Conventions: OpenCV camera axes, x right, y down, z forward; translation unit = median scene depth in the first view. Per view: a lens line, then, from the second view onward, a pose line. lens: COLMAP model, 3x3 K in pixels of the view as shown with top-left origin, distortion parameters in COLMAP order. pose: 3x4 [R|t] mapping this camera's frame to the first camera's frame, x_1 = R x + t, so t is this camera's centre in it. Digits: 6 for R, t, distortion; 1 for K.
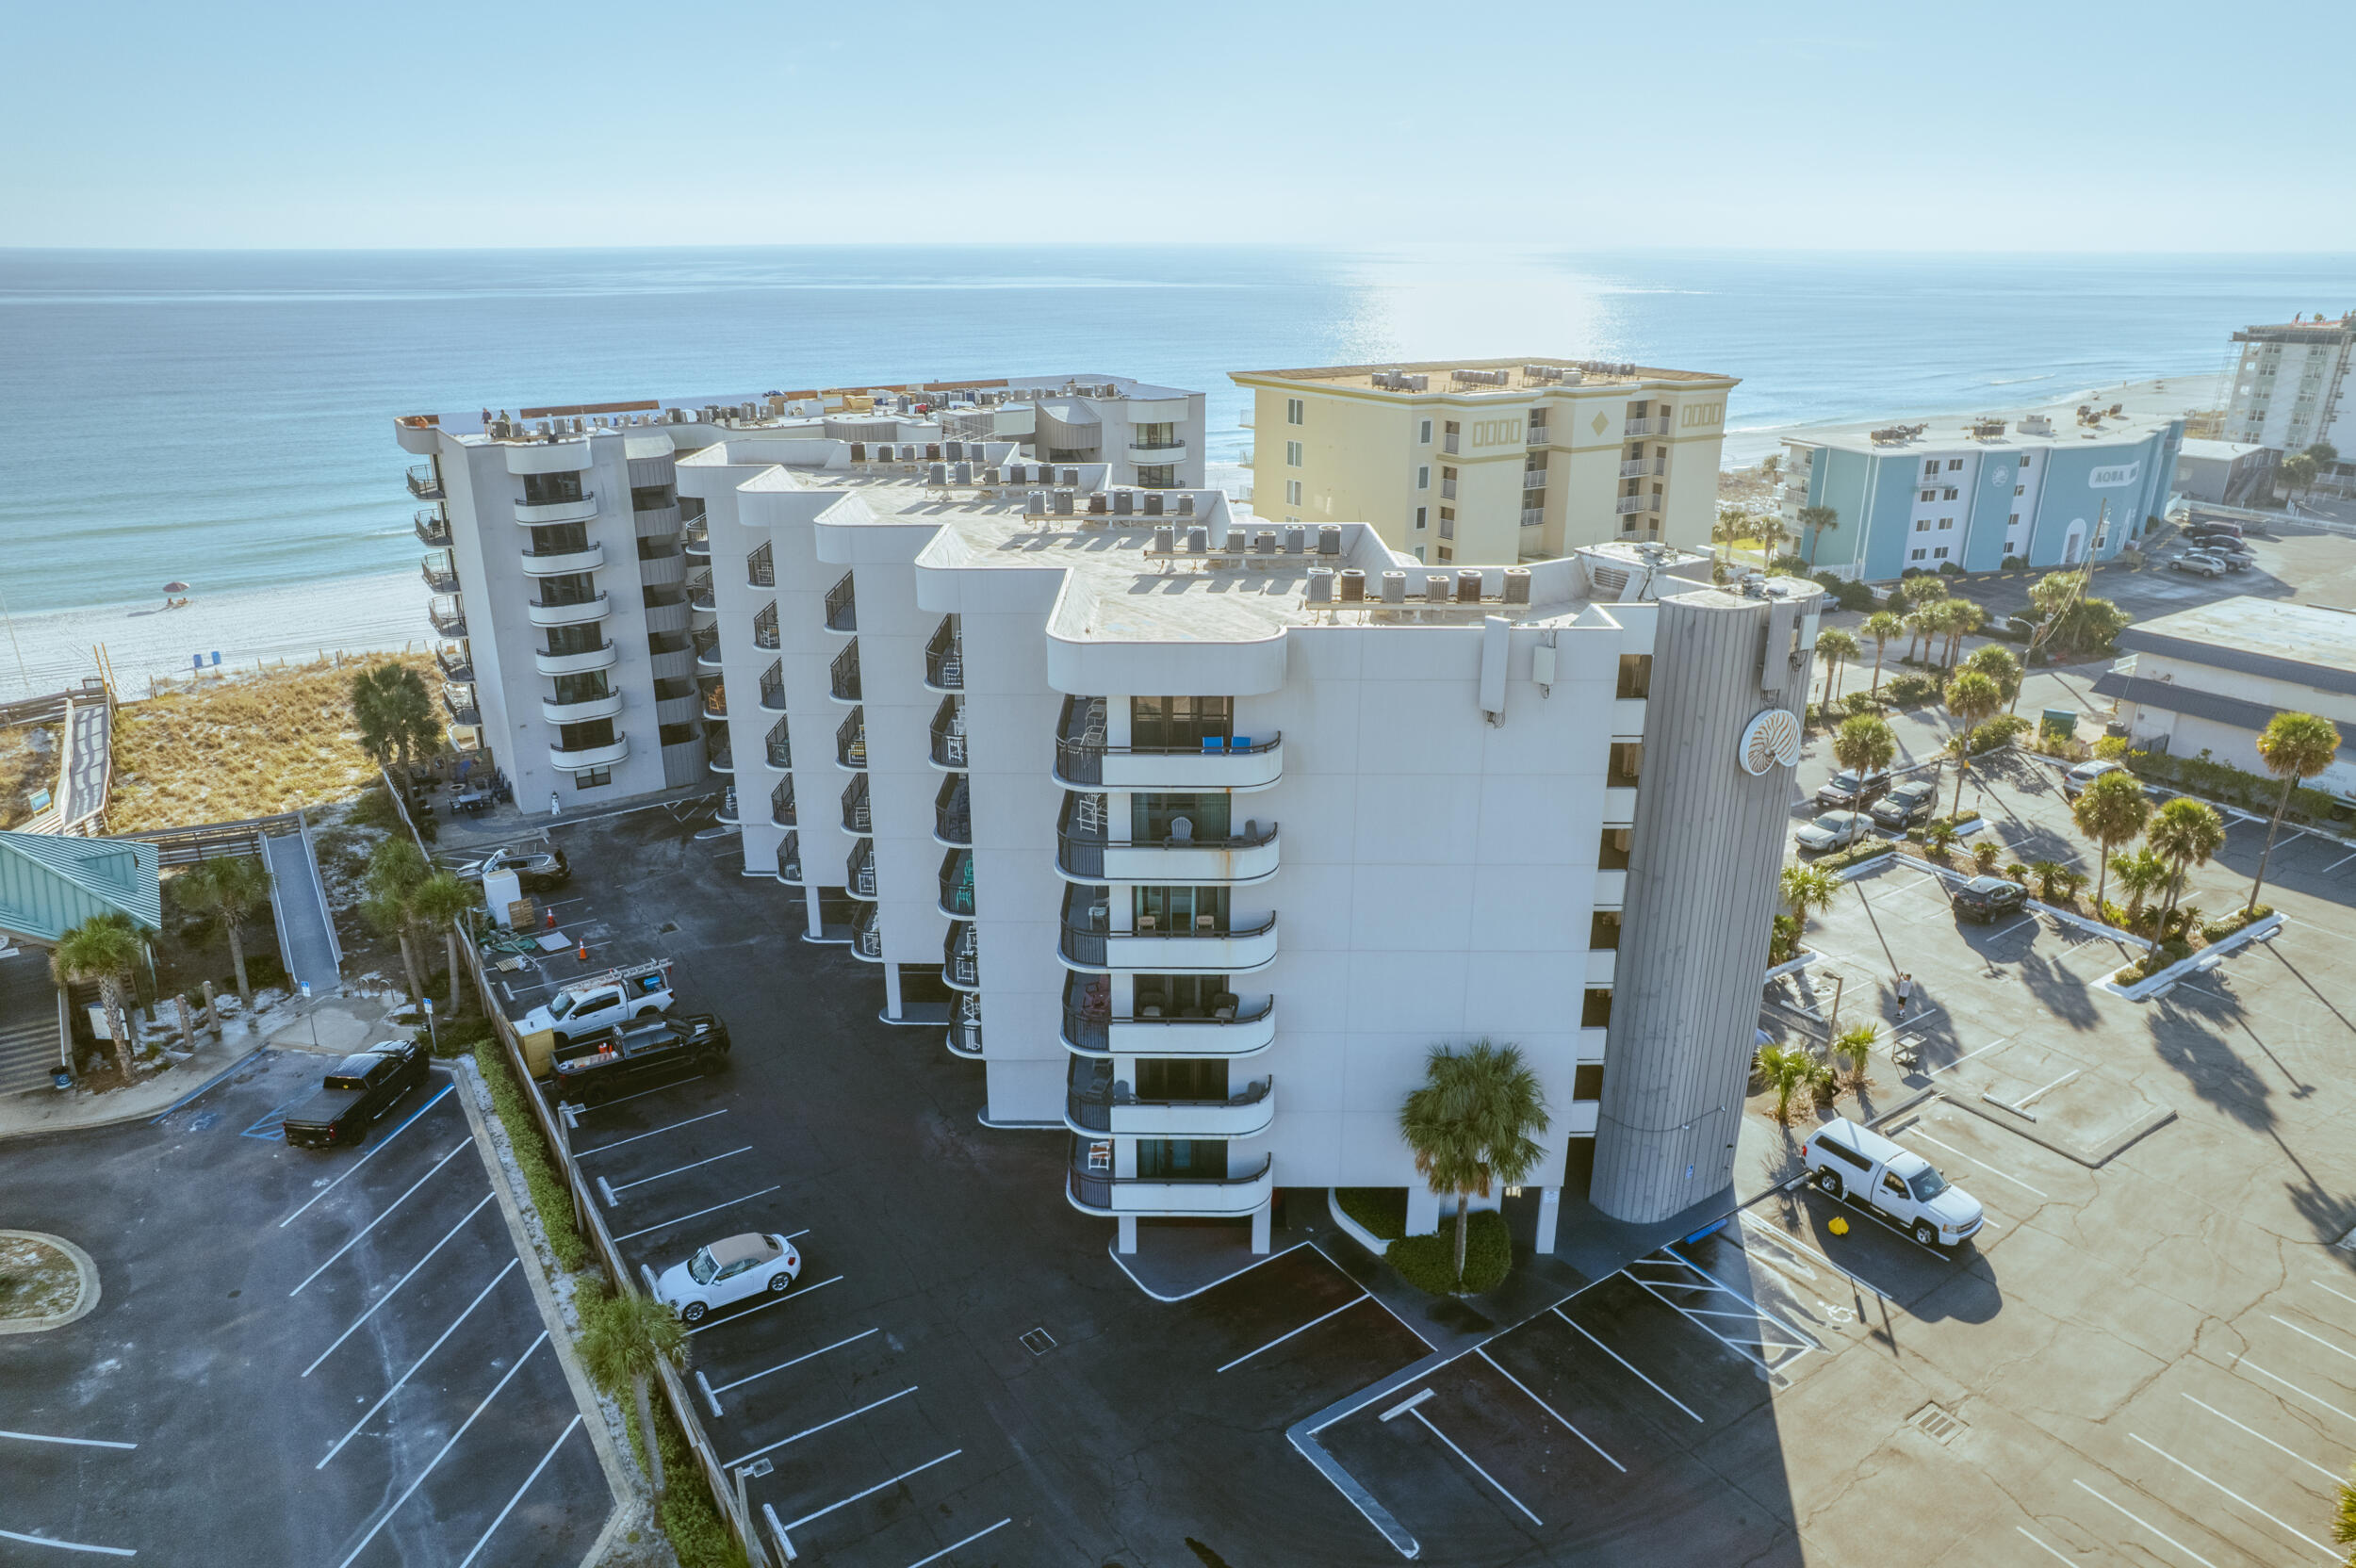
lens RADIAL K [[1518.4, 0, 1190.0], [0, 1518.4, 794.2], [0, 0, 1]] dist [-0.084024, 0.068686]
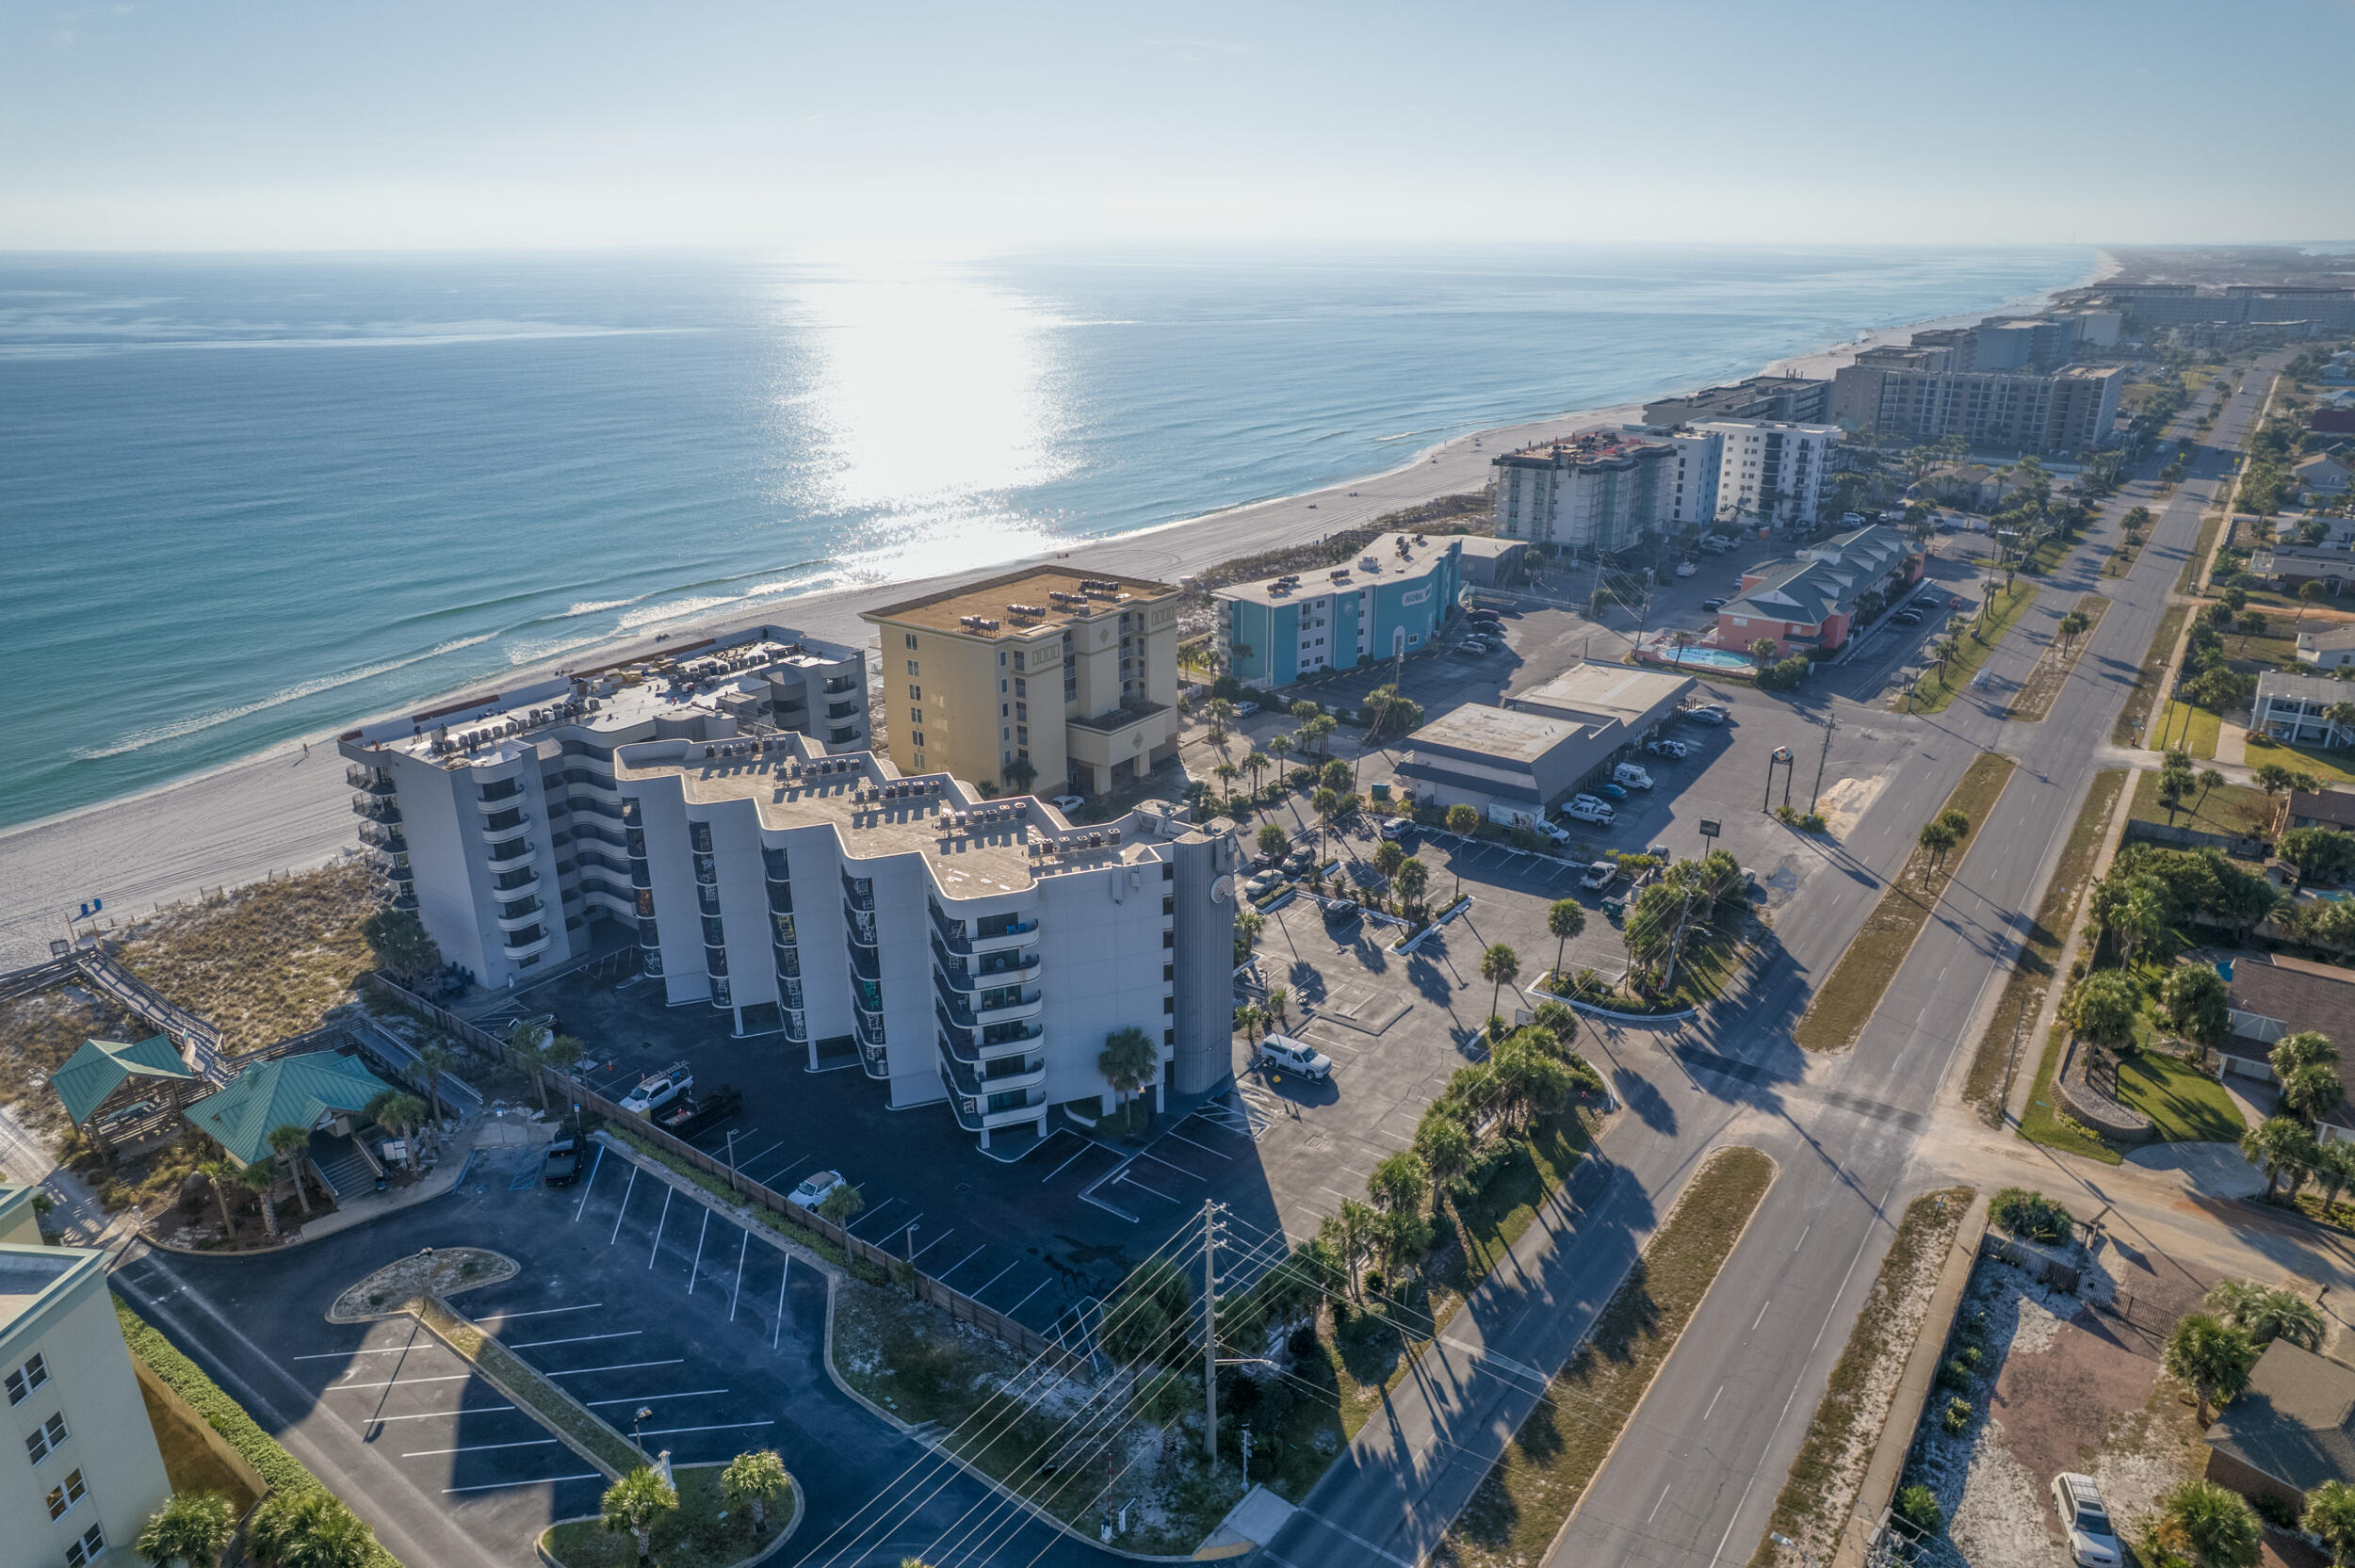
lens RADIAL K [[1517.6, 0, 1189.5], [0, 1517.6, 794.2], [0, 0, 1]] dist [-0.084024, 0.068686]
pose [[0.937427, -0.128742, 0.323507, -0.326402], [0.126236, 0.991582, 0.028813, -0.193778], [-0.324493, 0.013828, 0.945787, -0.973538]]
